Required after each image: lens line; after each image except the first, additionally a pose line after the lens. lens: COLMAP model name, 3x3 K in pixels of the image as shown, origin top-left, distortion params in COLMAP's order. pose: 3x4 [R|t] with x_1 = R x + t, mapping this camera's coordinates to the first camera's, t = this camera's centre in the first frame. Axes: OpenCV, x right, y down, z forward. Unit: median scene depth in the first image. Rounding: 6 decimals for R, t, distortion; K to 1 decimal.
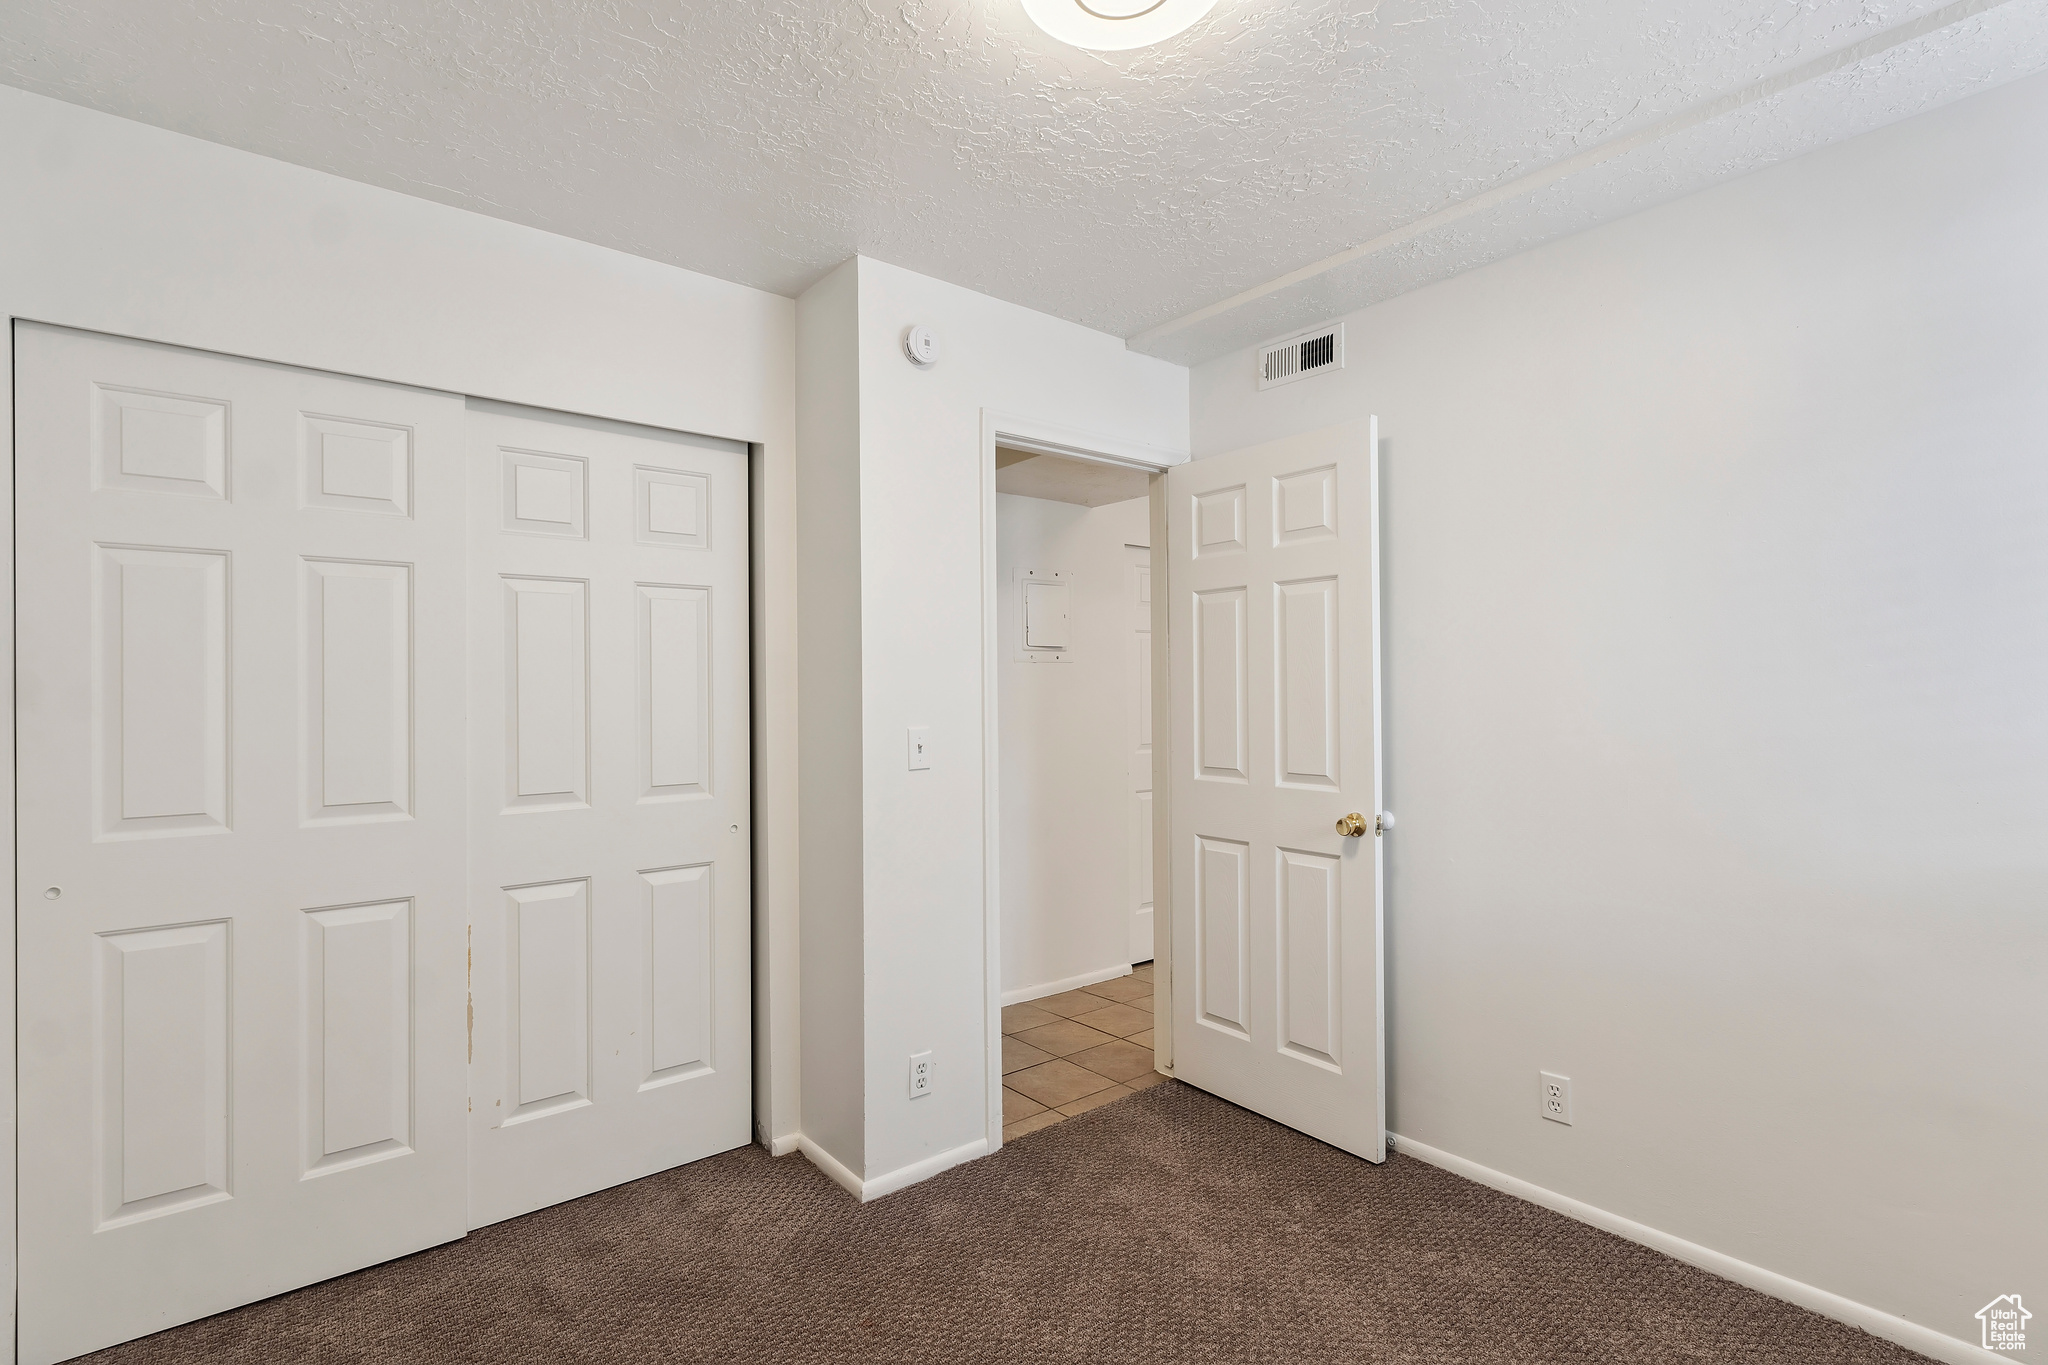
lens RADIAL K [[979.1, 0, 1030.7], [0, 979.1, 688.1], [0, 0, 1]] dist [0.010638, -0.001015]
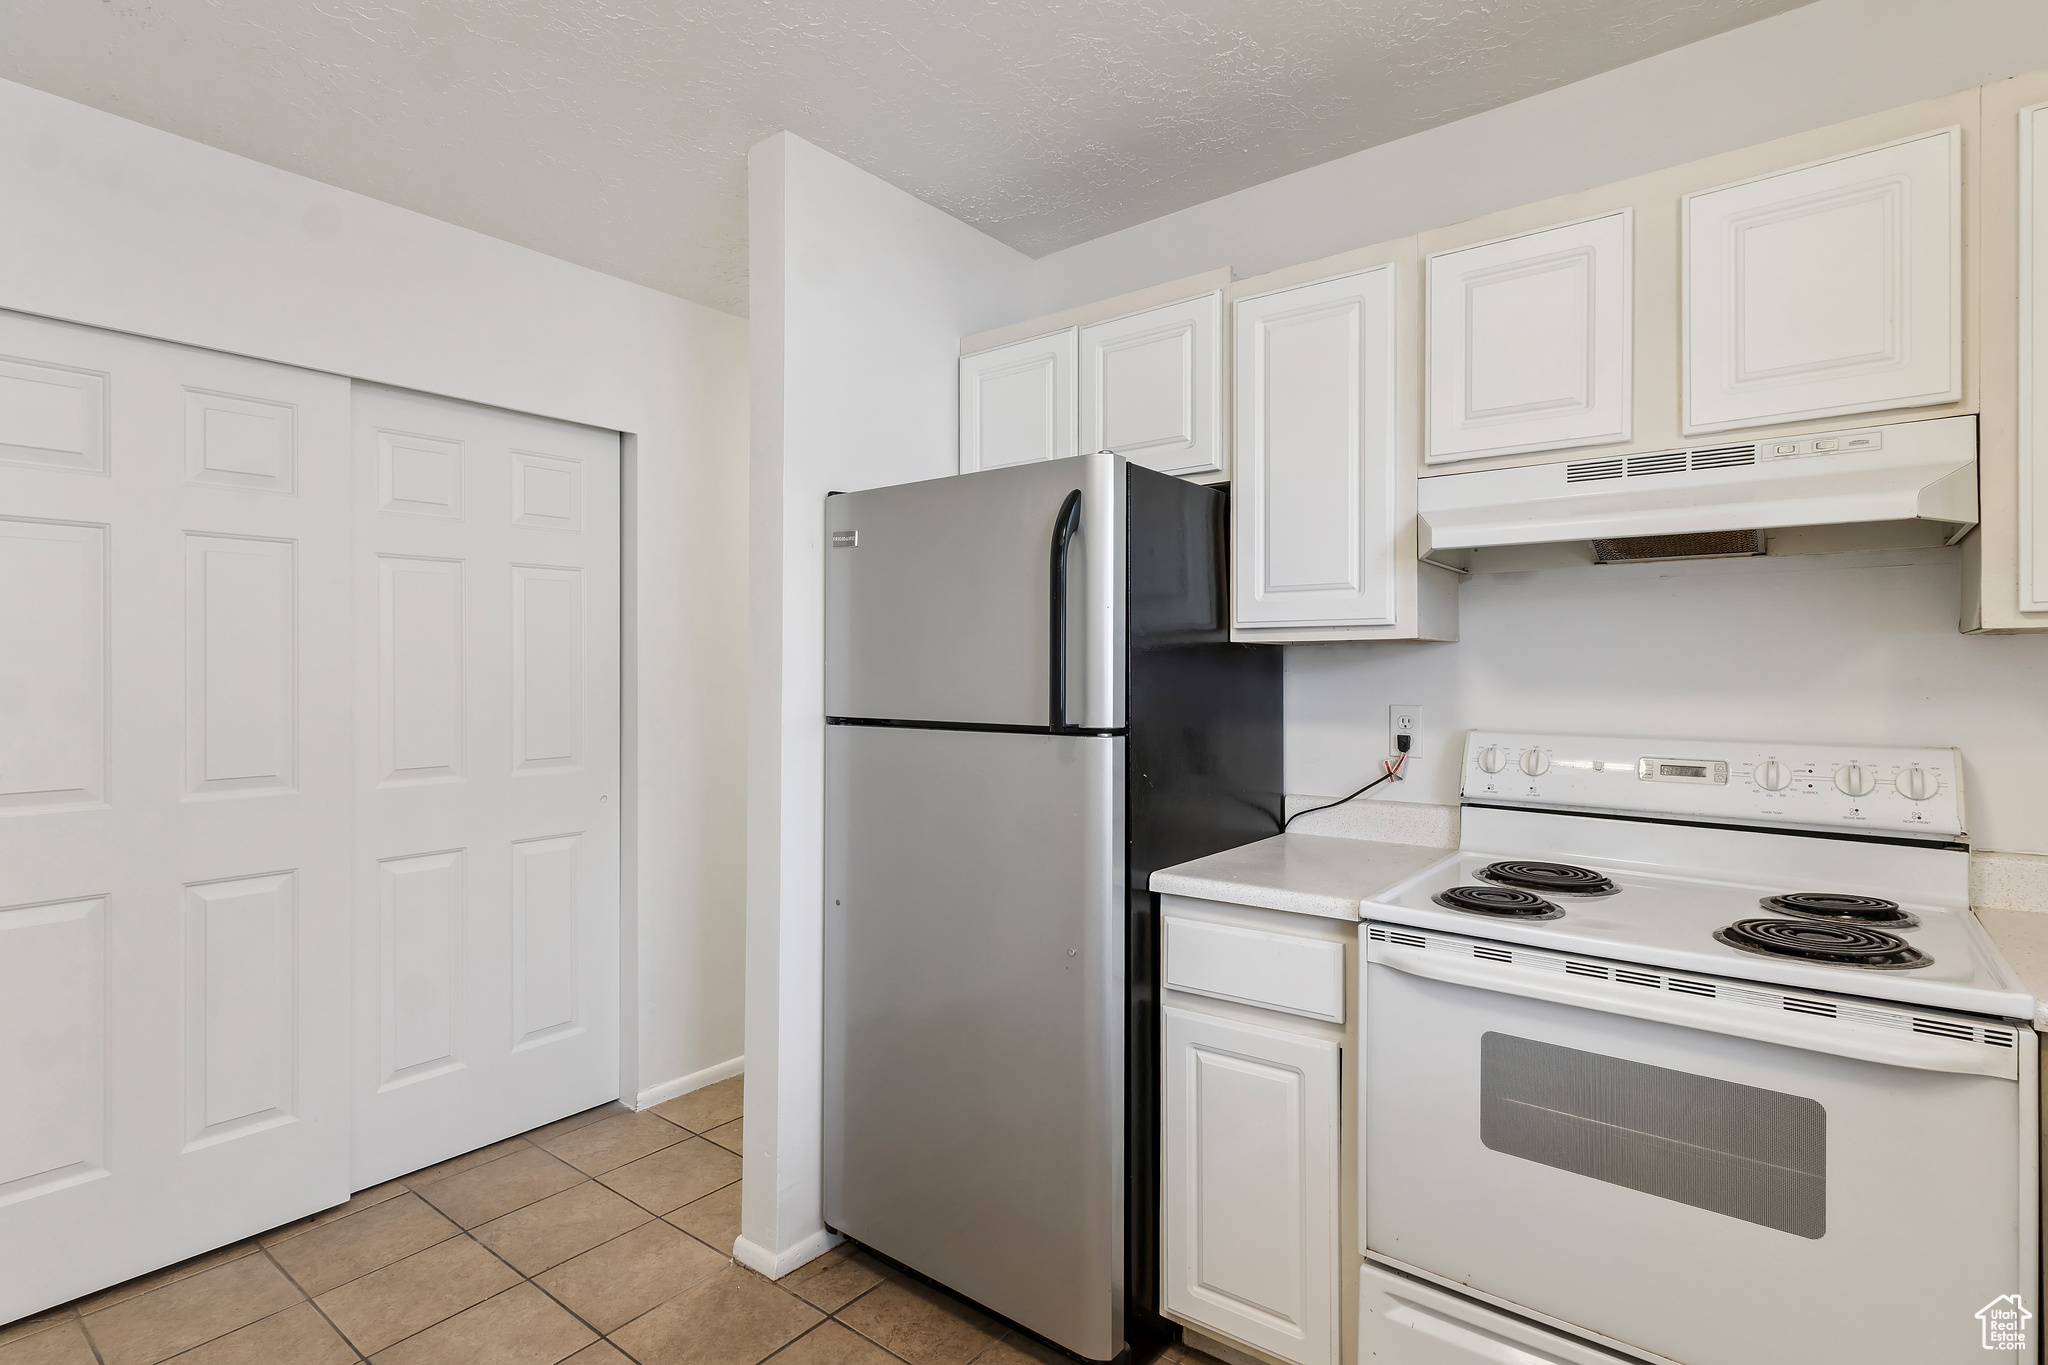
lens RADIAL K [[979.1, 0, 955.3], [0, 979.1, 663.5], [0, 0, 1]] dist [0.010638, -0.001015]
pose [[0.984884, 0.009252, 0.172966, -0.129709], [-0.008616, 0.999953, -0.004431, -0.001029], [-0.172999, 0.002874, 0.984918, -0.112151]]
